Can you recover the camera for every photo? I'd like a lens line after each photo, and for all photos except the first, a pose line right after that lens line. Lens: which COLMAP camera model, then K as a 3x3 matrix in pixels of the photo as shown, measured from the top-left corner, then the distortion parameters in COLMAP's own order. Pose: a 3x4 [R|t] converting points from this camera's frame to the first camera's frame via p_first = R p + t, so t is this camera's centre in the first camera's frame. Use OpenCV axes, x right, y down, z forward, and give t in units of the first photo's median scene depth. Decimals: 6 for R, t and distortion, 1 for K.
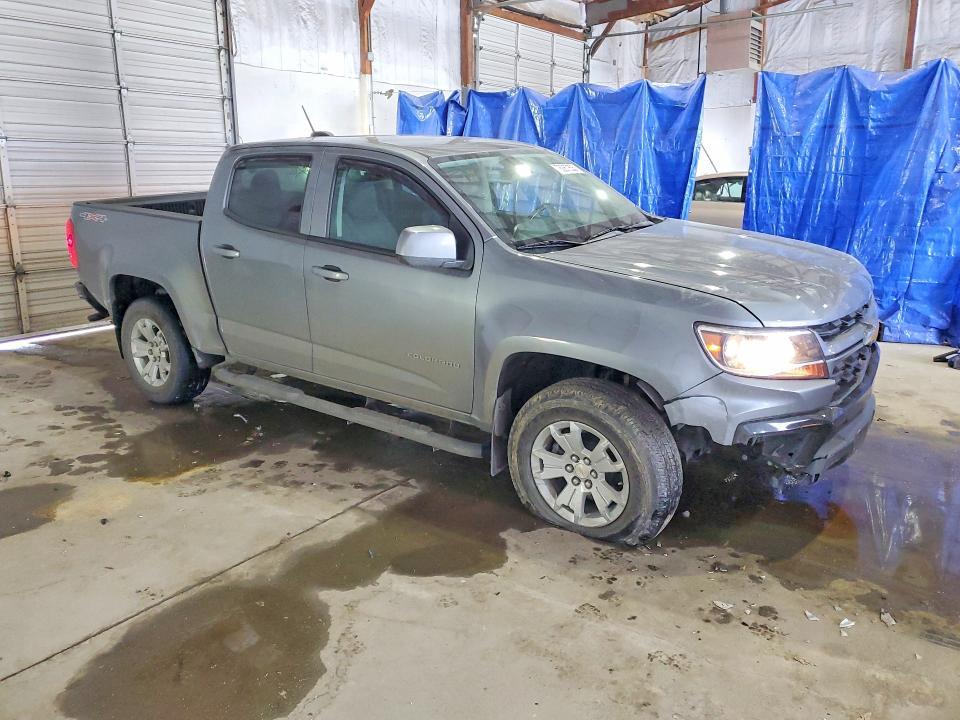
lens RADIAL K [[741.5, 0, 481.6], [0, 741.5, 358.1], [0, 0, 1]] dist [0.002486, 0.014966]
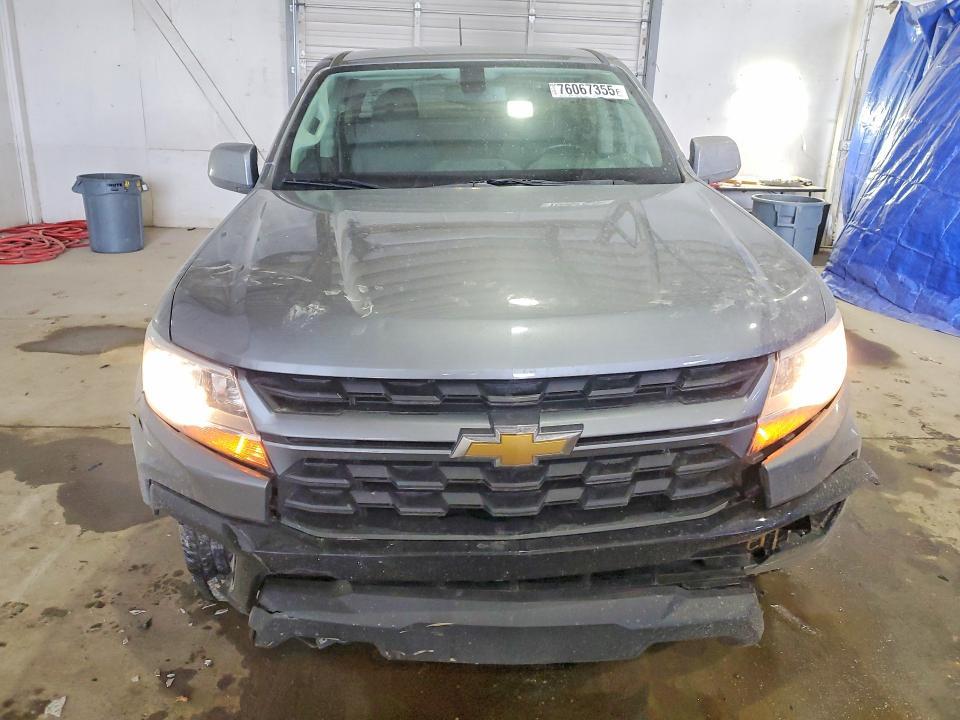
lens RADIAL K [[741.5, 0, 478.1], [0, 741.5, 358.2], [0, 0, 1]] dist [0.002486, 0.014966]
pose [[0.633517, 0.278013, -0.722056, 0.537584], [-0.228743, 0.958798, 0.168472, -0.100452], [0.739143, 0.058435, 0.671009, 0.442944]]
